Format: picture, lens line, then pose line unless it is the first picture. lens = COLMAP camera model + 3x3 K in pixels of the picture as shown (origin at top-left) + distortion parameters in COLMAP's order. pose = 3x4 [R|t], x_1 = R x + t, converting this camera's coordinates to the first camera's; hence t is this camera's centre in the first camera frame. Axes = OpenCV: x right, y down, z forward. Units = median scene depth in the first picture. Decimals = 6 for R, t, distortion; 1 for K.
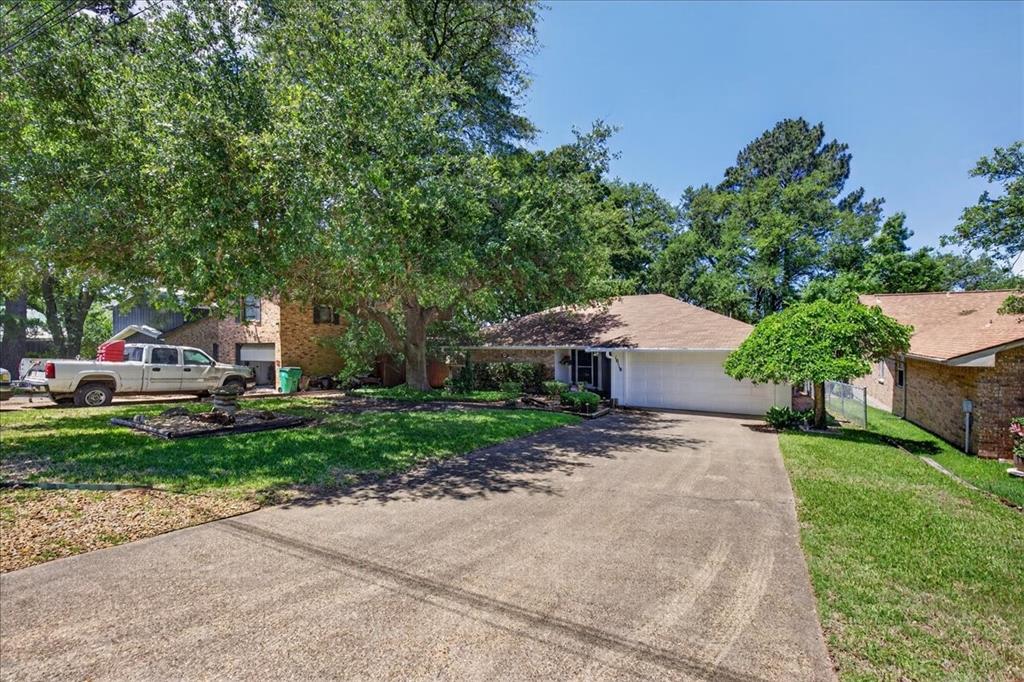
lens RADIAL K [[457.3, 0, 508.7], [0, 457.3, 344.5], [0, 0, 1]] dist [-0.004709, 0.001736]
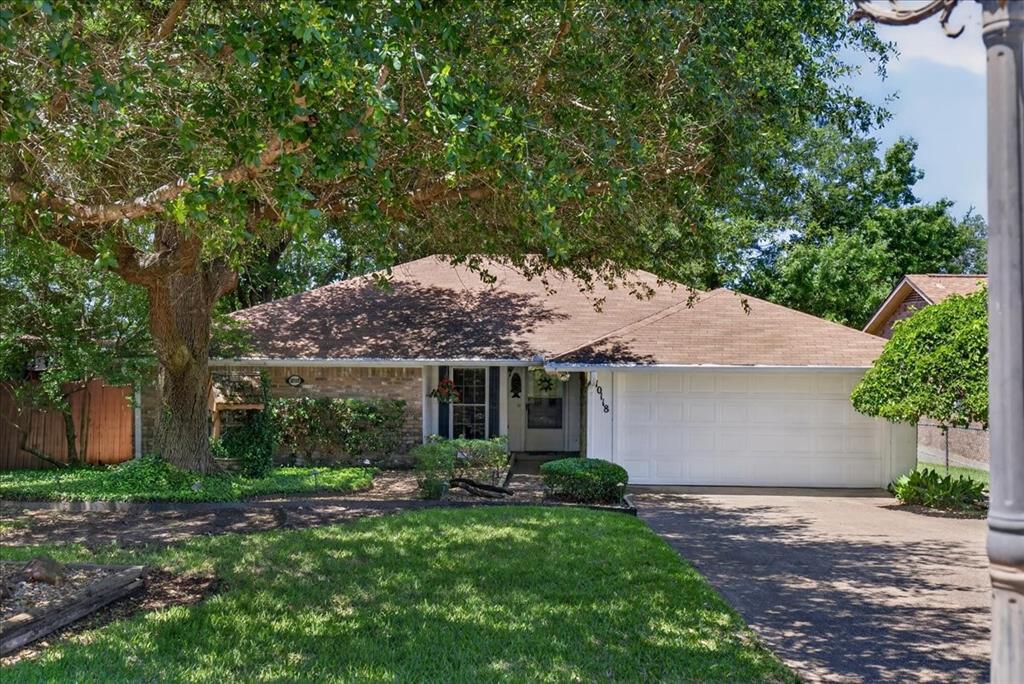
lens RADIAL K [[999.9, 0, 515.1], [0, 999.9, 346.7], [0, 0, 1]] dist [-0.017546, 0.000000]
pose [[0.884070, 0.009932, 0.467248, -0.273984], [-0.004766, 0.999914, -0.012236, 0.002442], [-0.467330, 0.008590, 0.884041, 0.116487]]
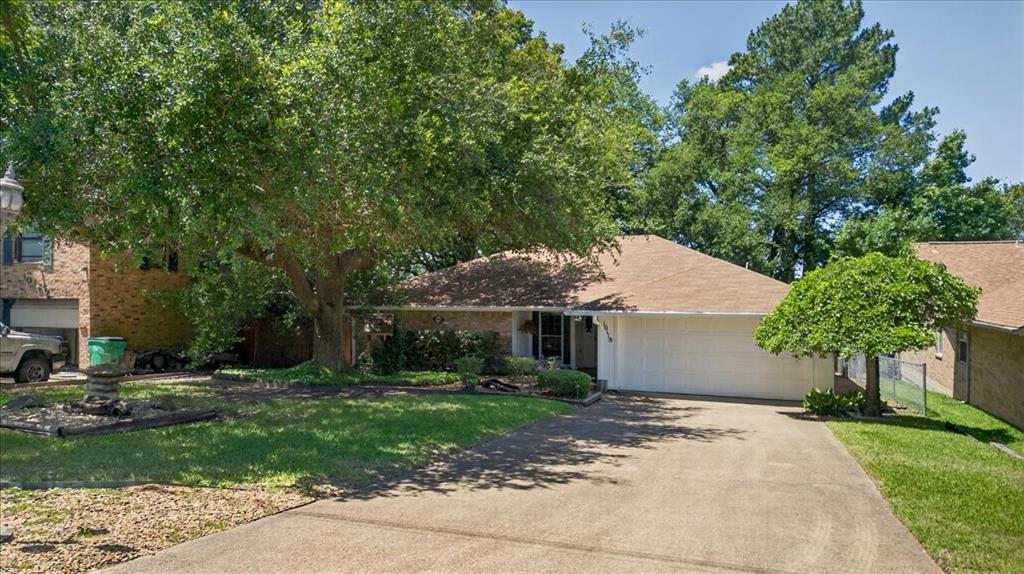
lens RADIAL K [[725.2, 0, 486.2], [0, 725.2, 298.5], [0, 0, 1]] dist [0.034355, -0.019404]
pose [[0.989566, 0.008592, 0.143823, -0.101579], [-0.007992, 0.999957, -0.004754, -0.004443], [-0.143857, 0.003555, 0.989592, -0.098288]]
